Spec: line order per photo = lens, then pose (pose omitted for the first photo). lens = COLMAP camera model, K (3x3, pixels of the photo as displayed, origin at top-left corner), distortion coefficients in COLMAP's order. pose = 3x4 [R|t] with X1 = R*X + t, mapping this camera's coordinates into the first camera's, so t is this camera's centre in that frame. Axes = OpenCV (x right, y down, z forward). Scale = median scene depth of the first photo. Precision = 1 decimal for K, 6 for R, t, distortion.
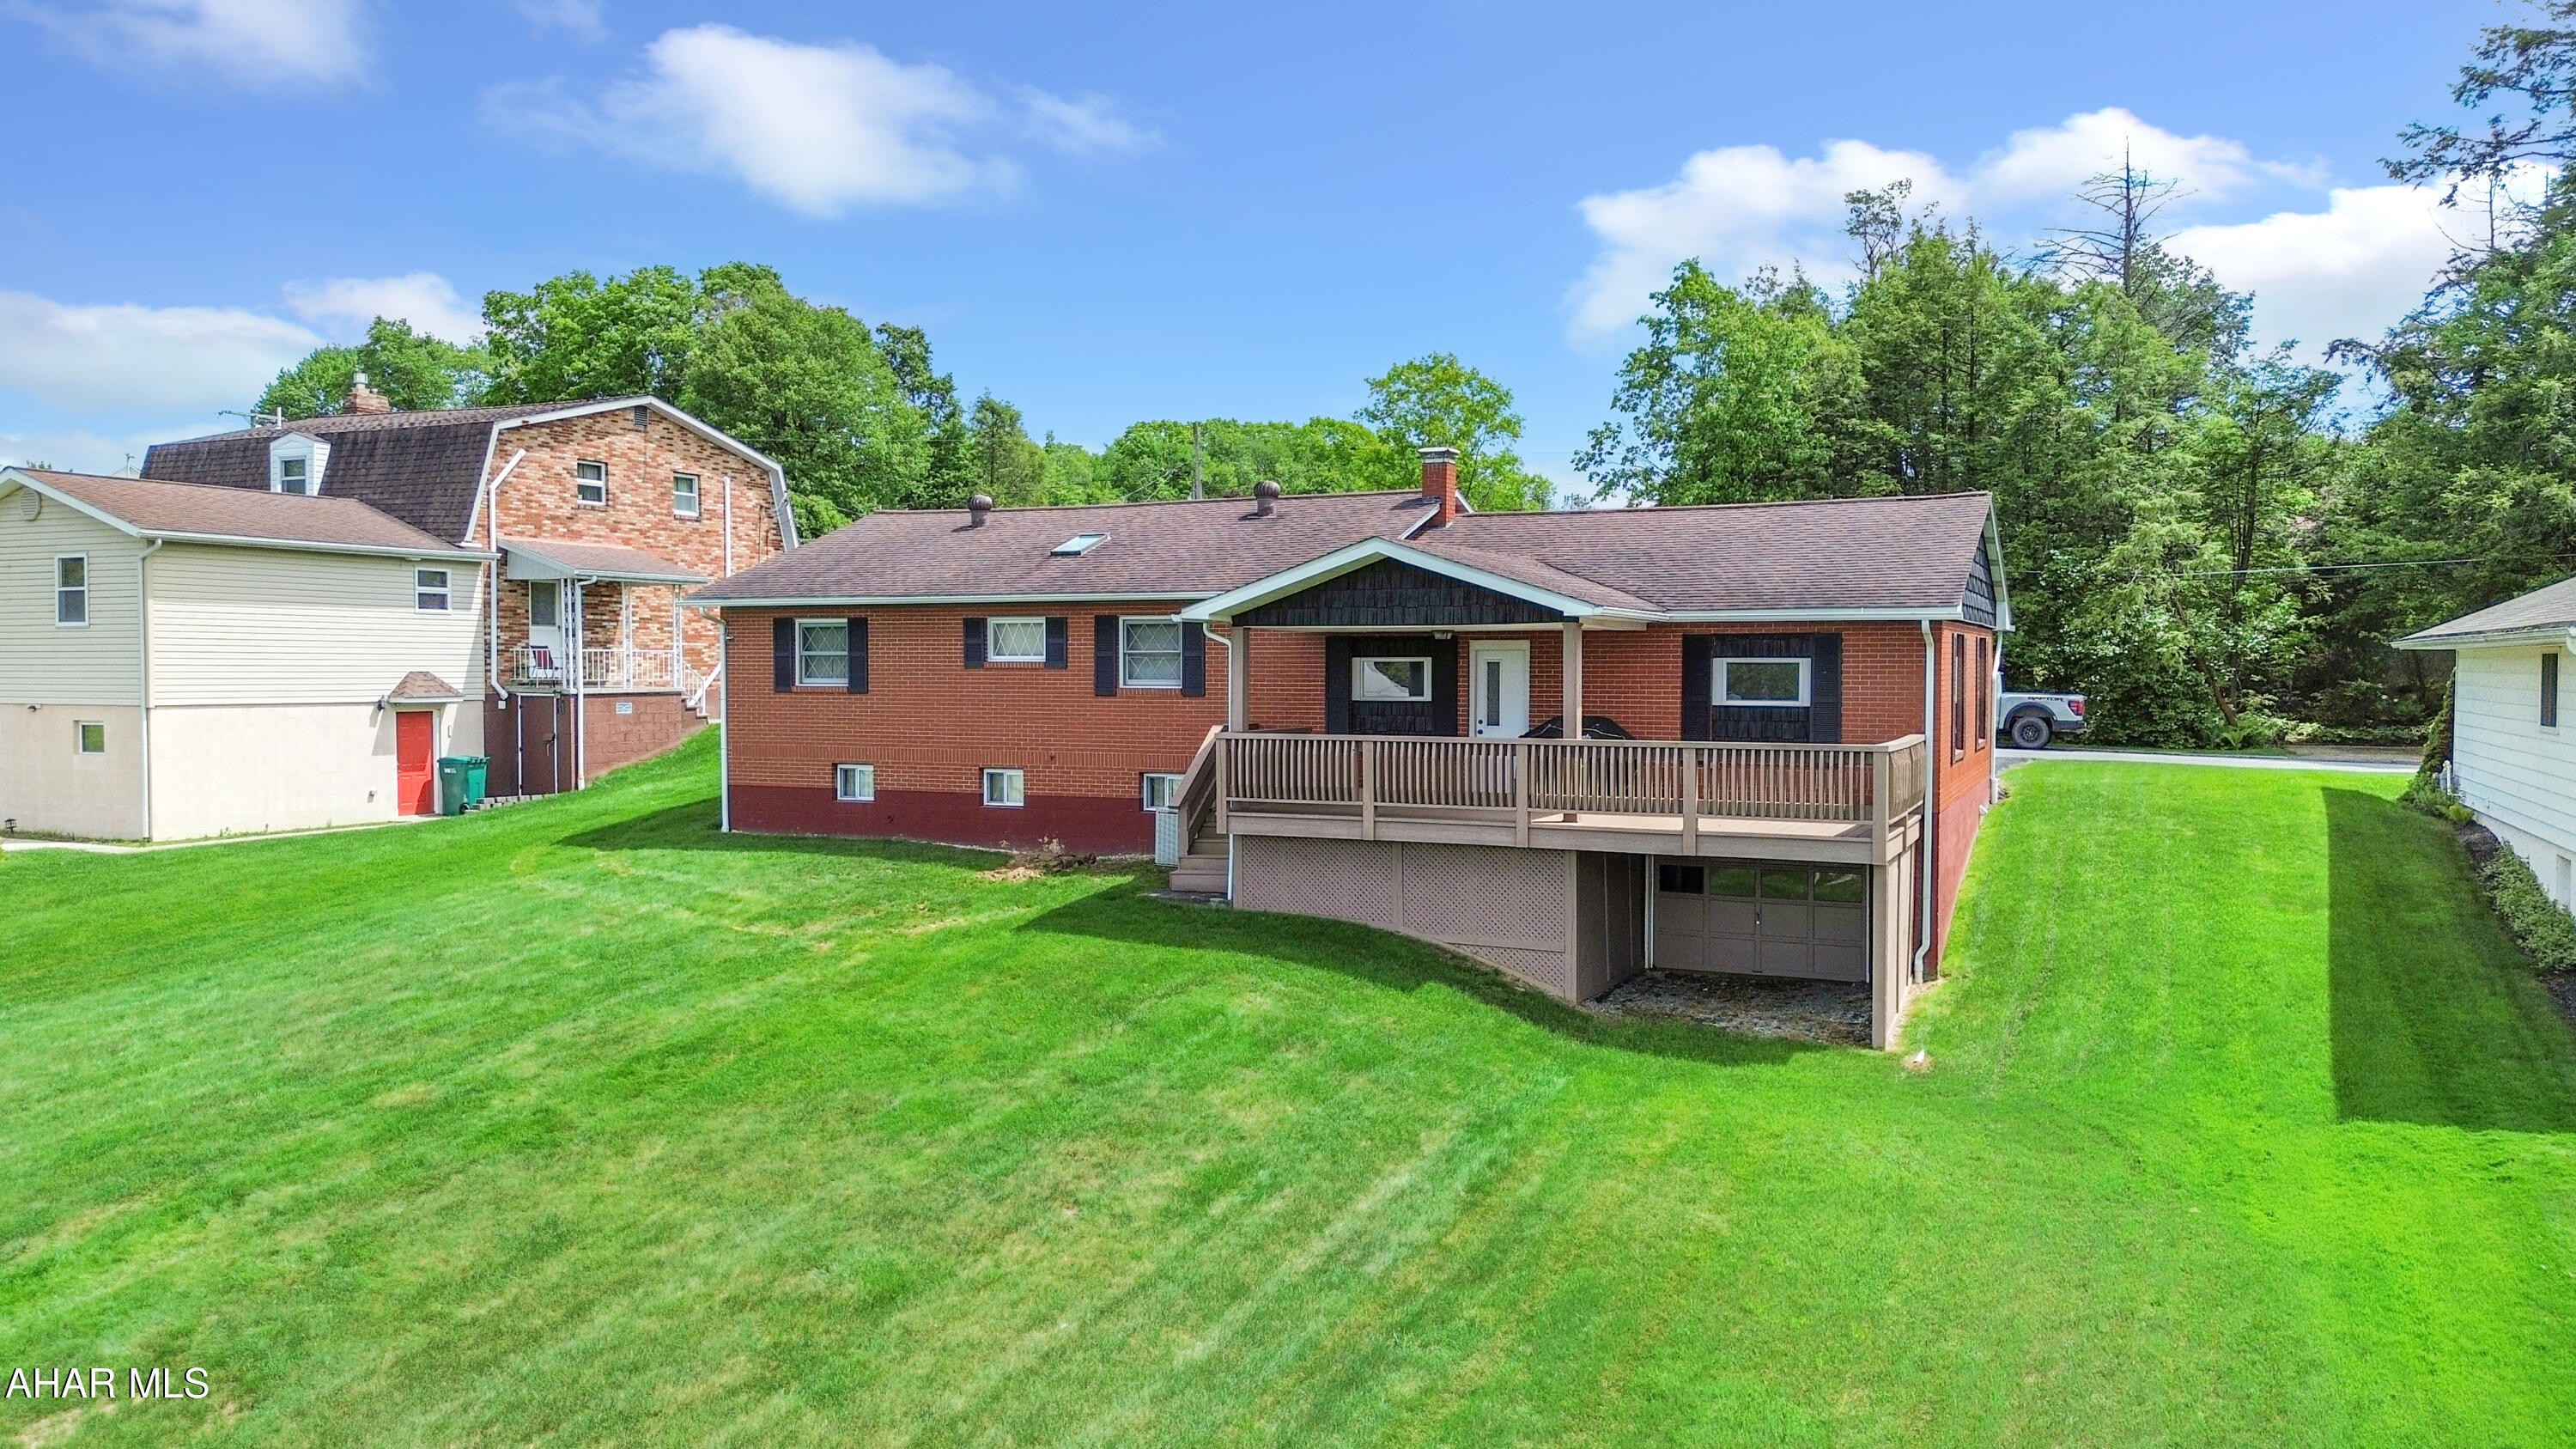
lens RADIAL K [[1849.4, 0, 1297.2], [0, 1849.4, 708.0], [0, 0, 1]] dist [0.060556, -0.045878]
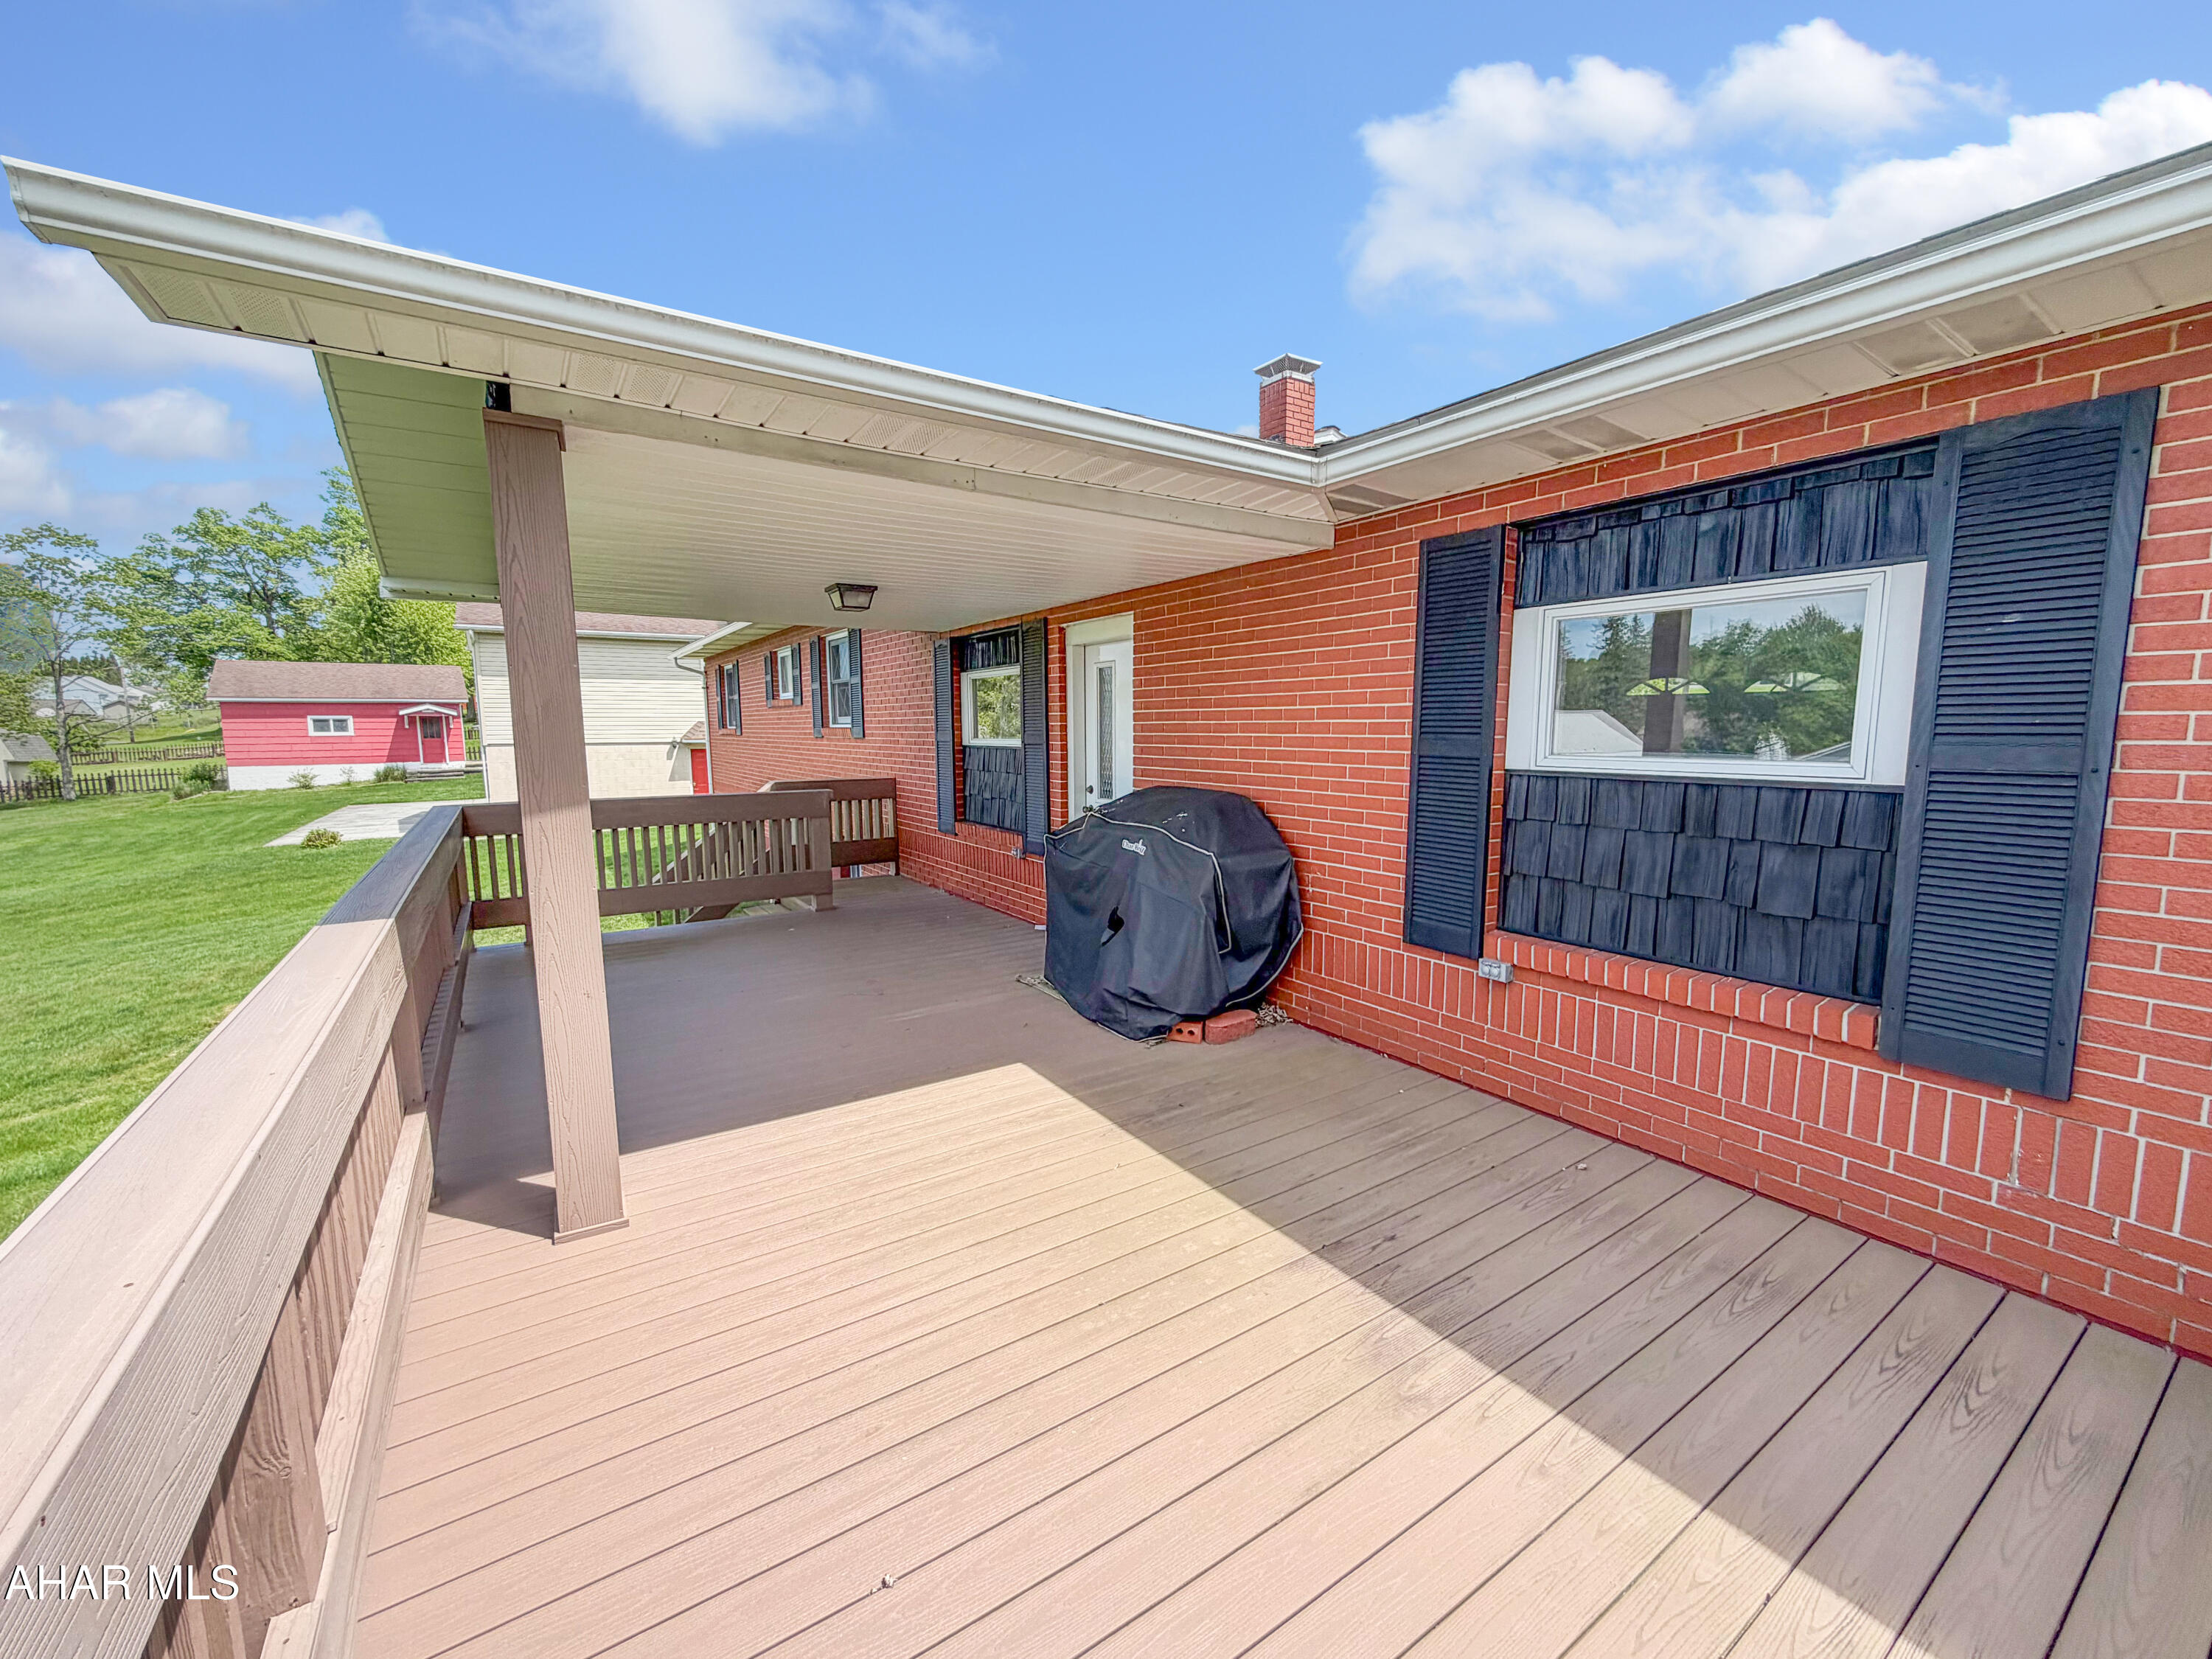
lens RADIAL K [[890.9, 0, 1104.5], [0, 890.9, 830.2], [0, 0, 1]] dist [0.002571, -0.000186]
pose [[0.848592, 0.057312, -0.525934, 0.193479], [-0.010856, 0.995792, 0.090997, -0.003006], [0.528936, -0.071510, 0.845644, 0.661555]]
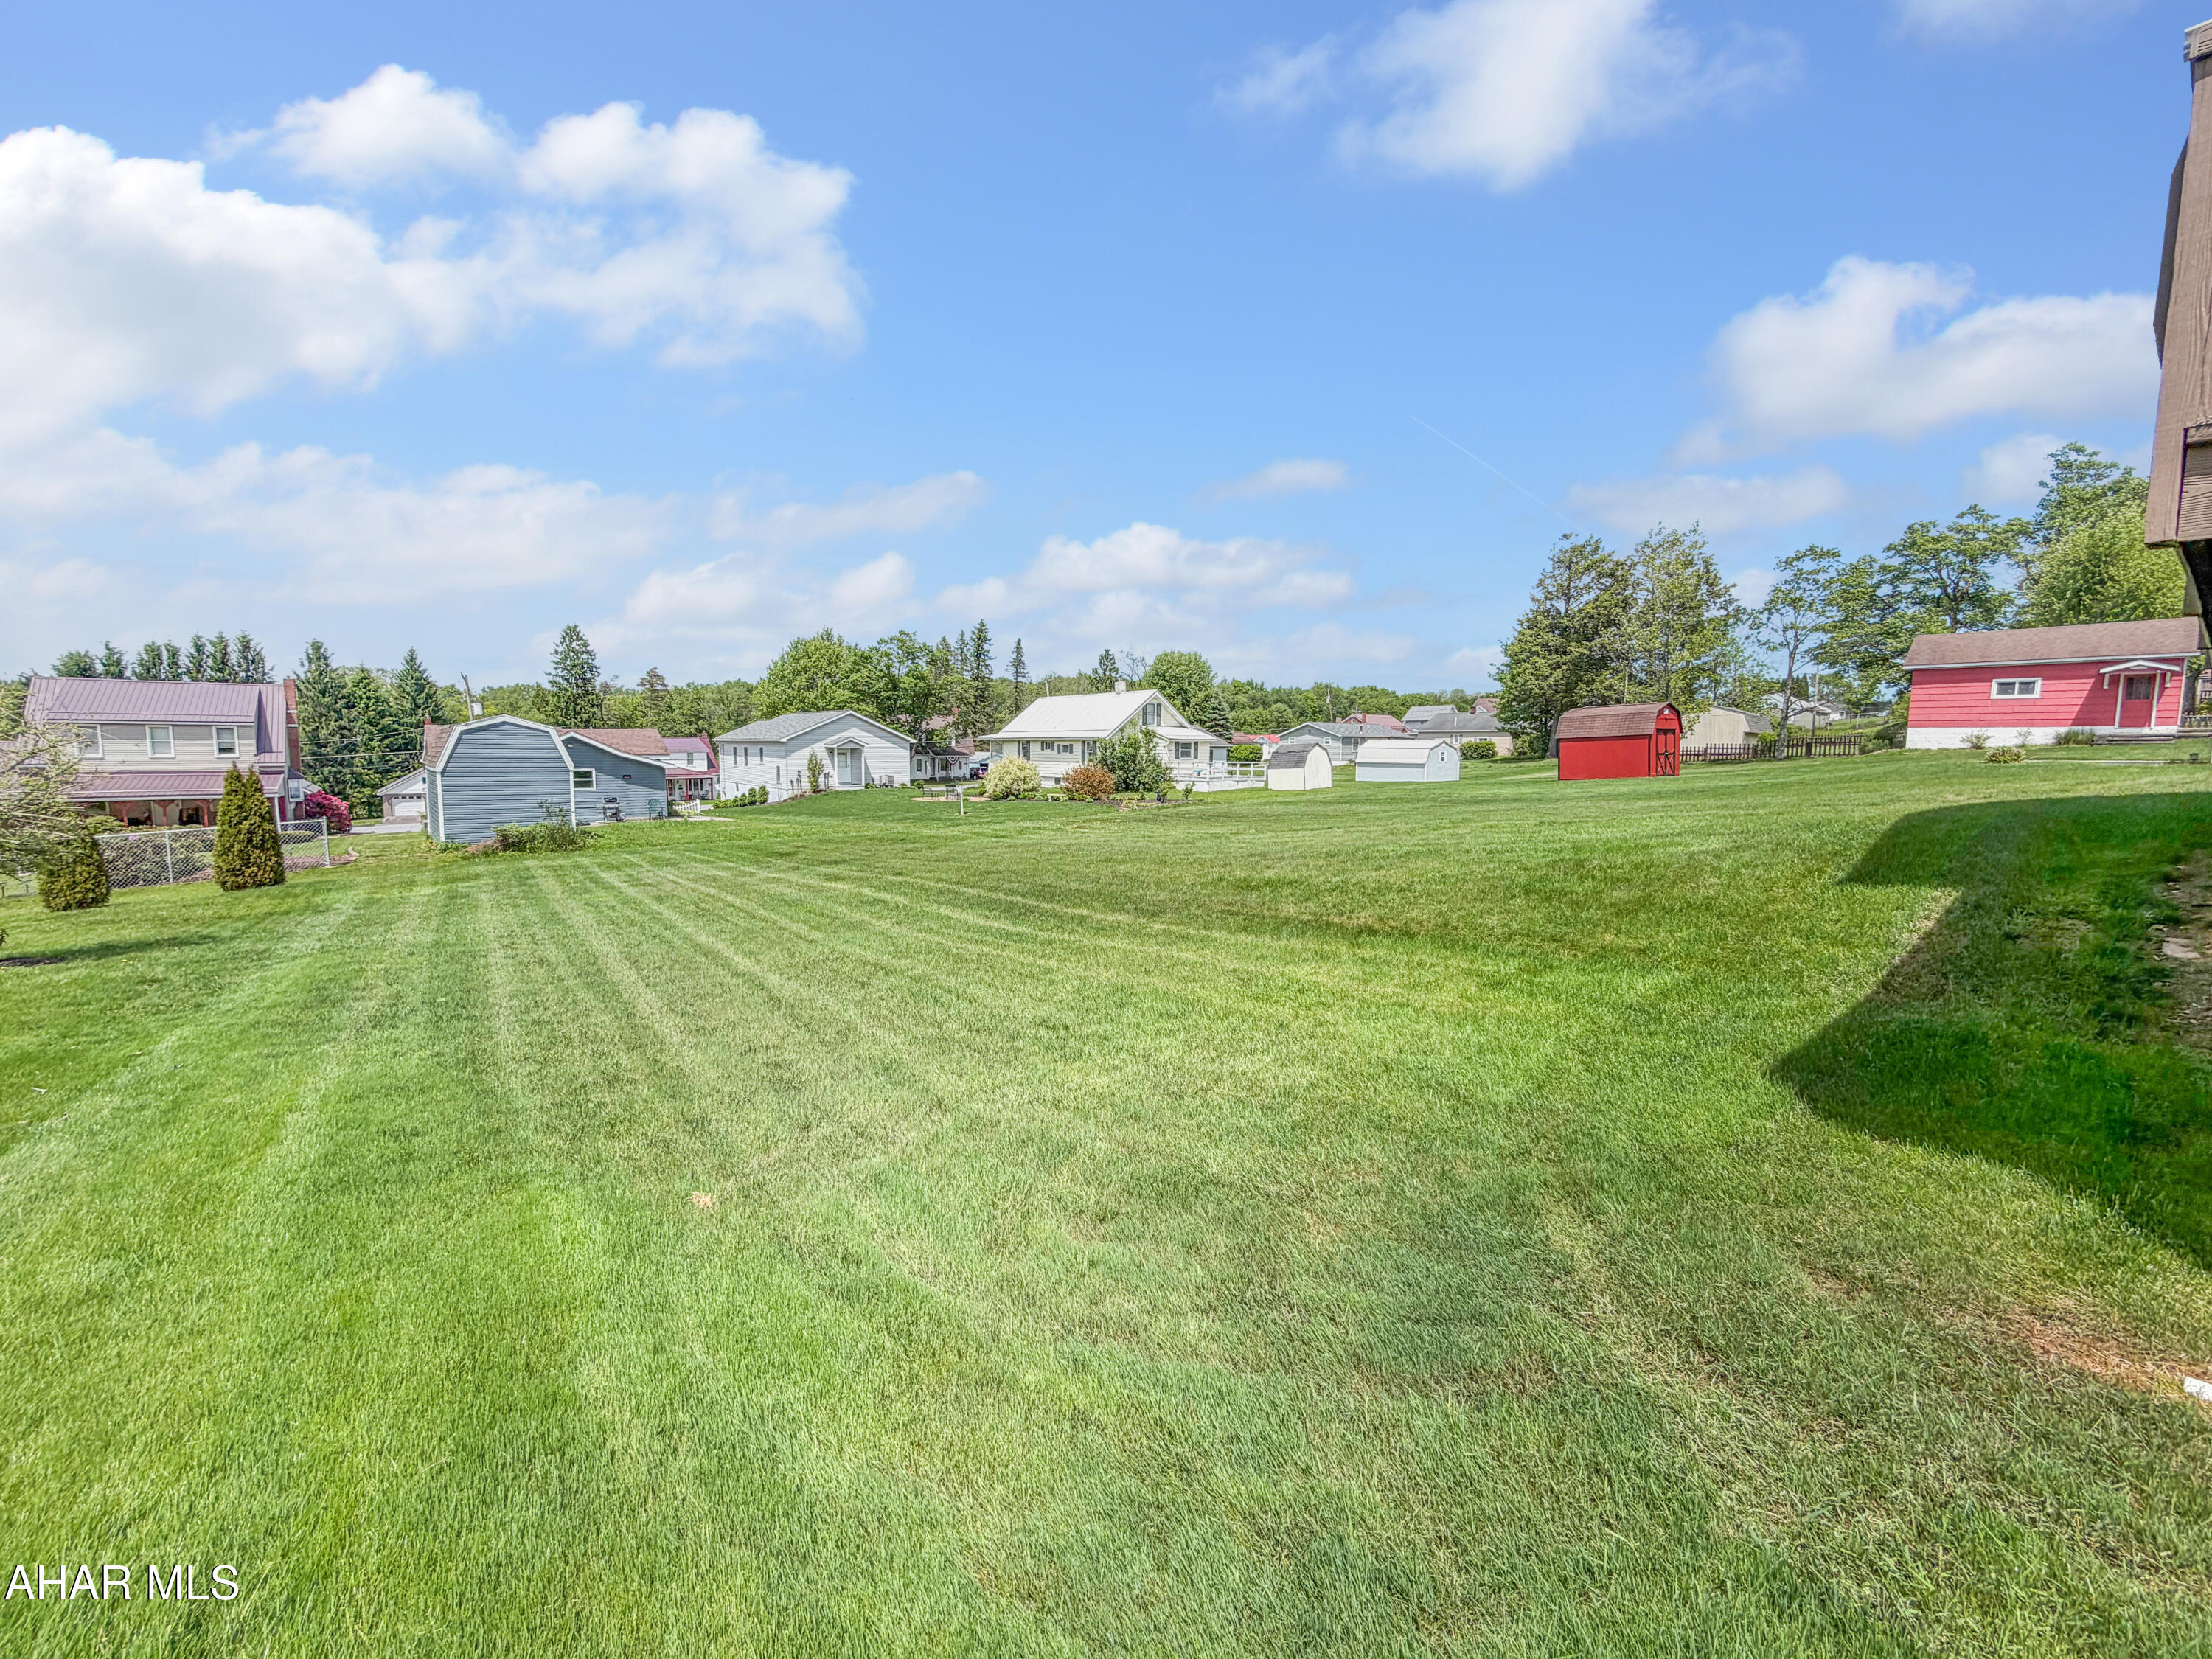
lens RADIAL K [[890.9, 0, 1087.4], [0, 890.9, 840.5], [0, 0, 1]] dist [0.002571, -0.000186]
pose [[-0.462671, 0.088594, -0.882092, 0.328134], [-0.031039, 0.992765, 0.115990, 0.076415], [0.885986, 0.081045, -0.456574, 0.595713]]
